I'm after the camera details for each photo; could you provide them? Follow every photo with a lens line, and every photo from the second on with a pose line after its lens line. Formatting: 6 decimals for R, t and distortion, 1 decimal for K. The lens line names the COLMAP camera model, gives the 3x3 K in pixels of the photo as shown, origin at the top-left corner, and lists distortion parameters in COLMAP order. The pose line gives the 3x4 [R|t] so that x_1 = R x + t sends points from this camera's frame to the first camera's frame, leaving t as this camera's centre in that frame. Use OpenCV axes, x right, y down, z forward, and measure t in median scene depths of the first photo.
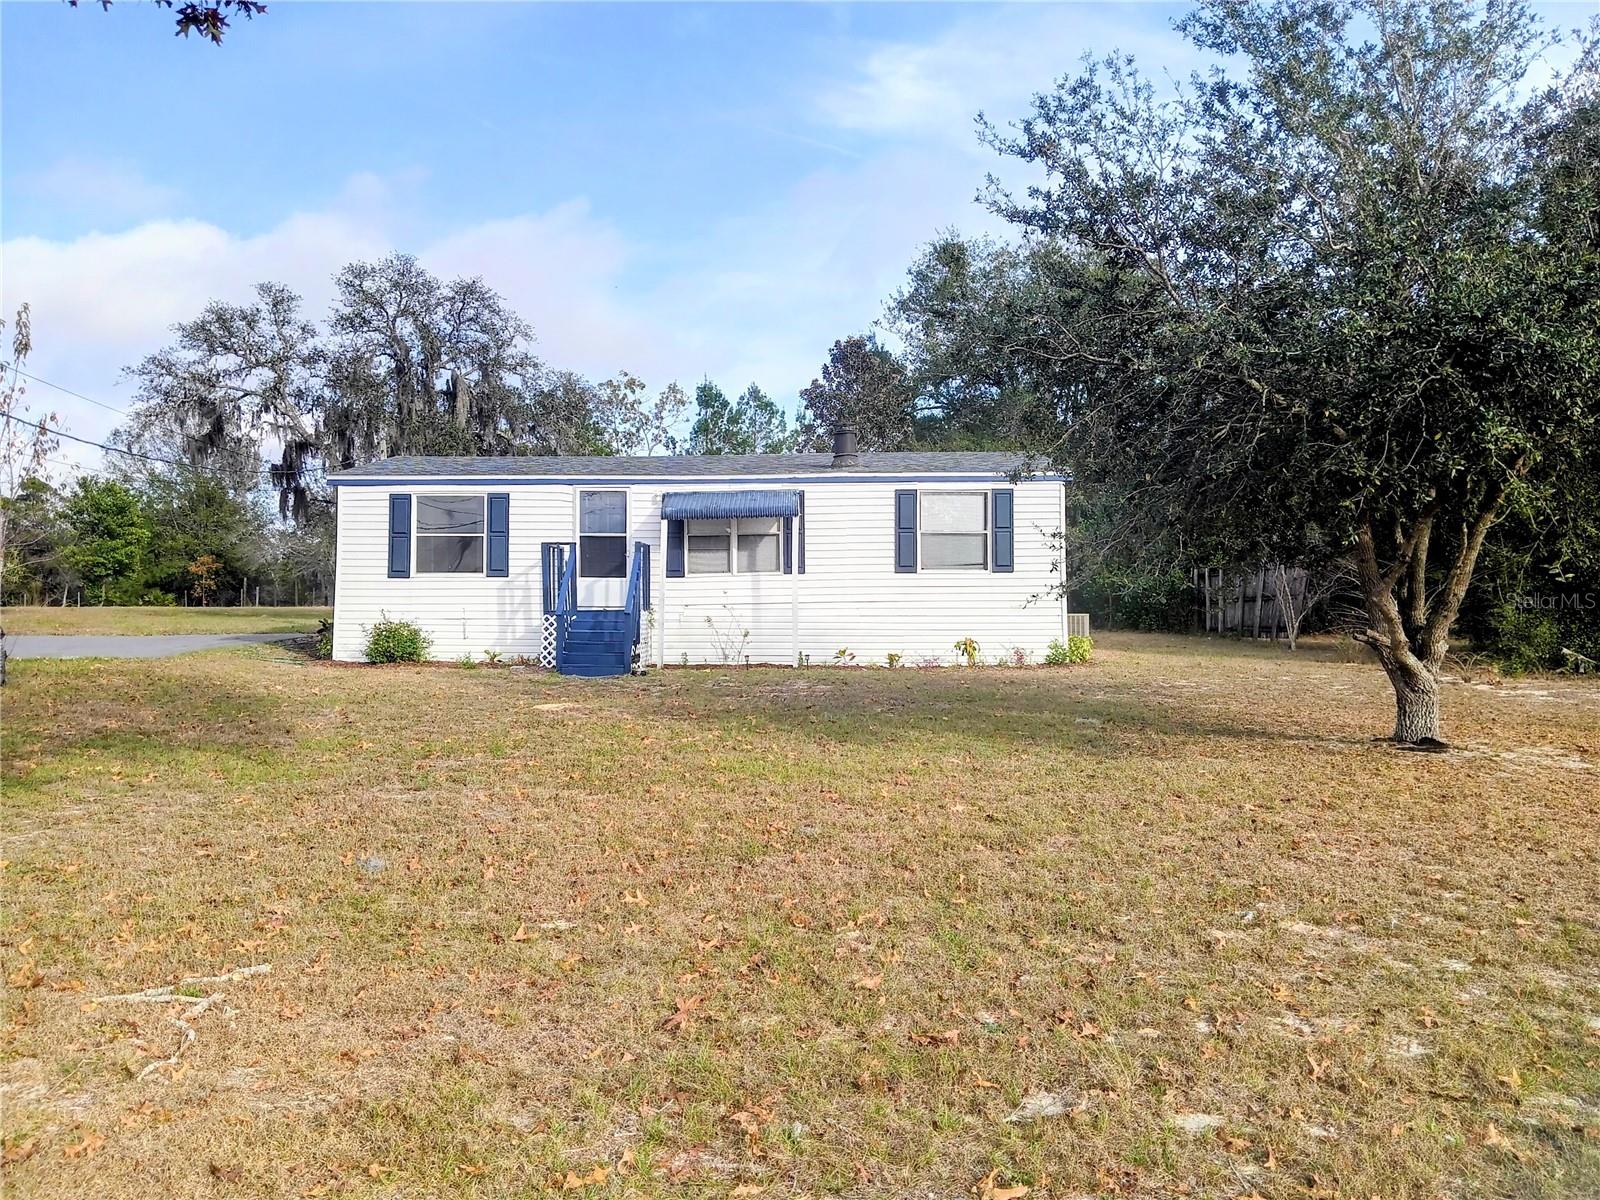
lens RADIAL K [[1201.7, 0, 773.1], [0, 1201.7, 587.8], [0, 0, 1]] dist [0.079779, -0.132487]
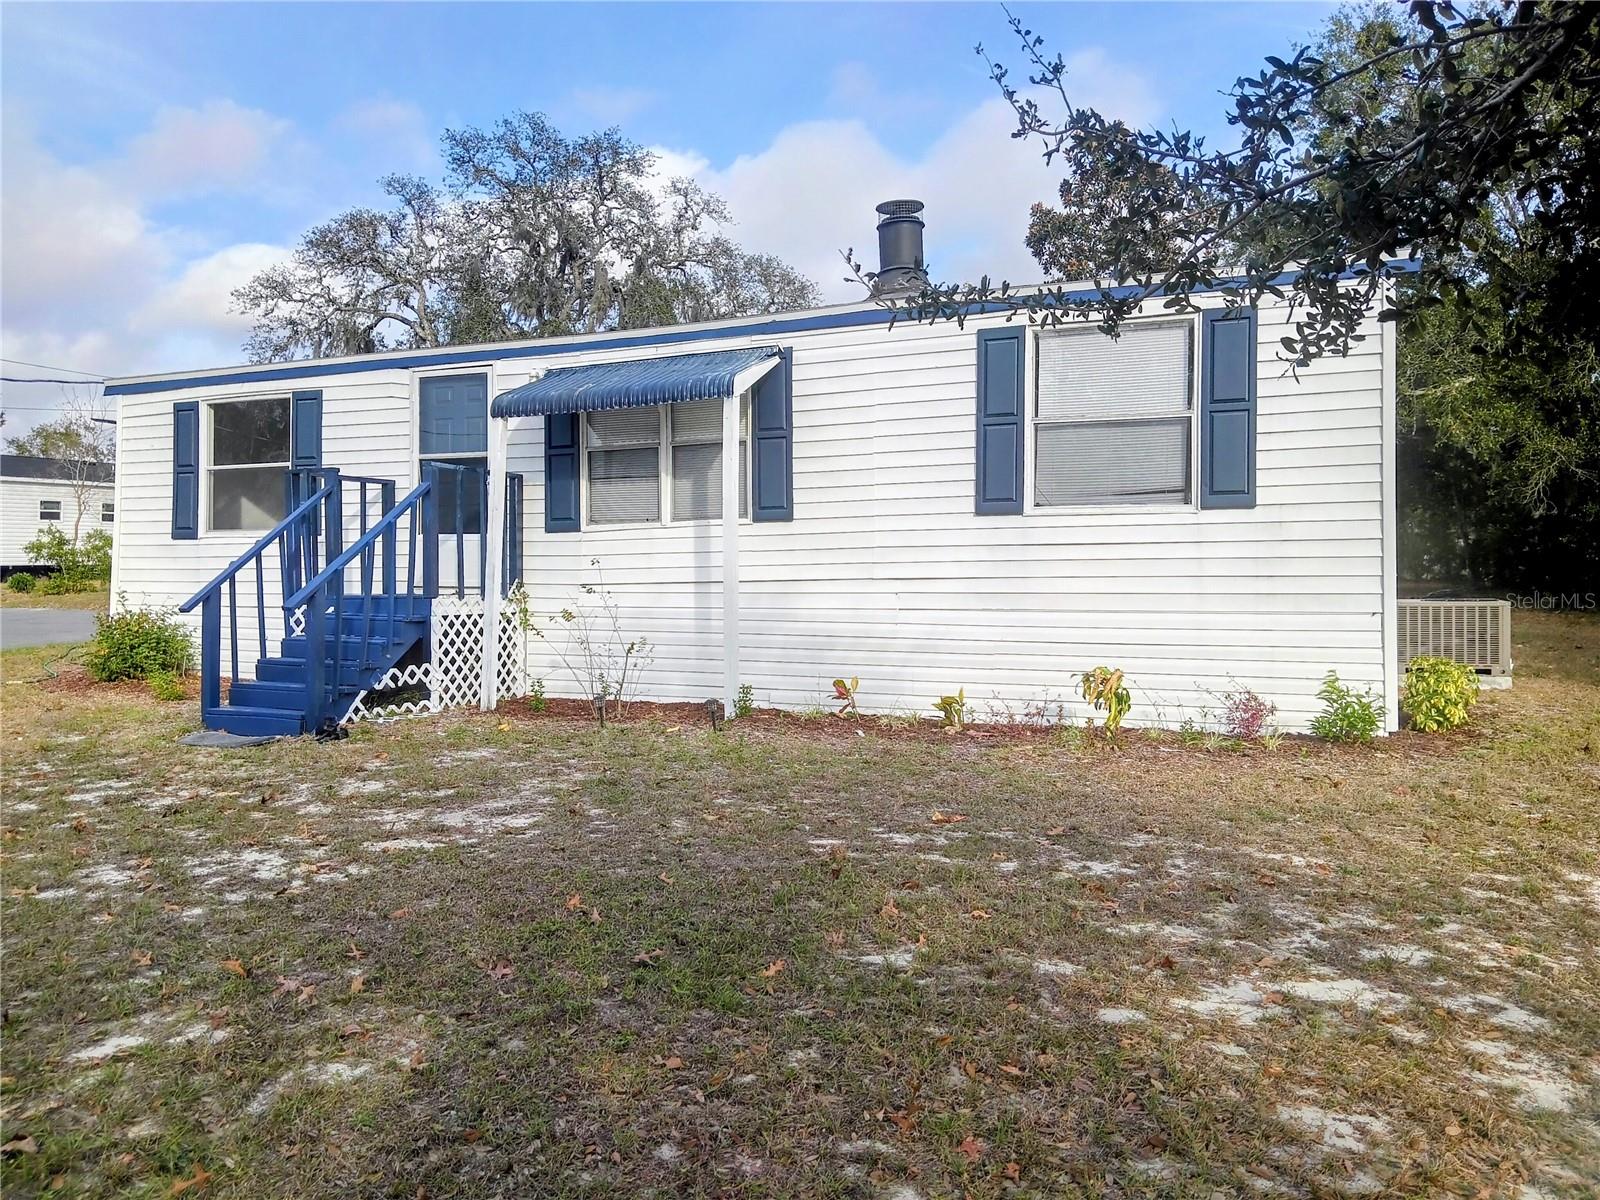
lens RADIAL K [[1194.8, 0, 796.0], [0, 1194.8, 607.3], [0, 0, 1]] dist [0.034600, -0.058156]
pose [[0.924508, 0.009089, -0.381054, 0.210178], [0.008143, 0.999017, 0.043584, 0.002069], [0.381076, -0.043397, 0.923525, 0.555616]]
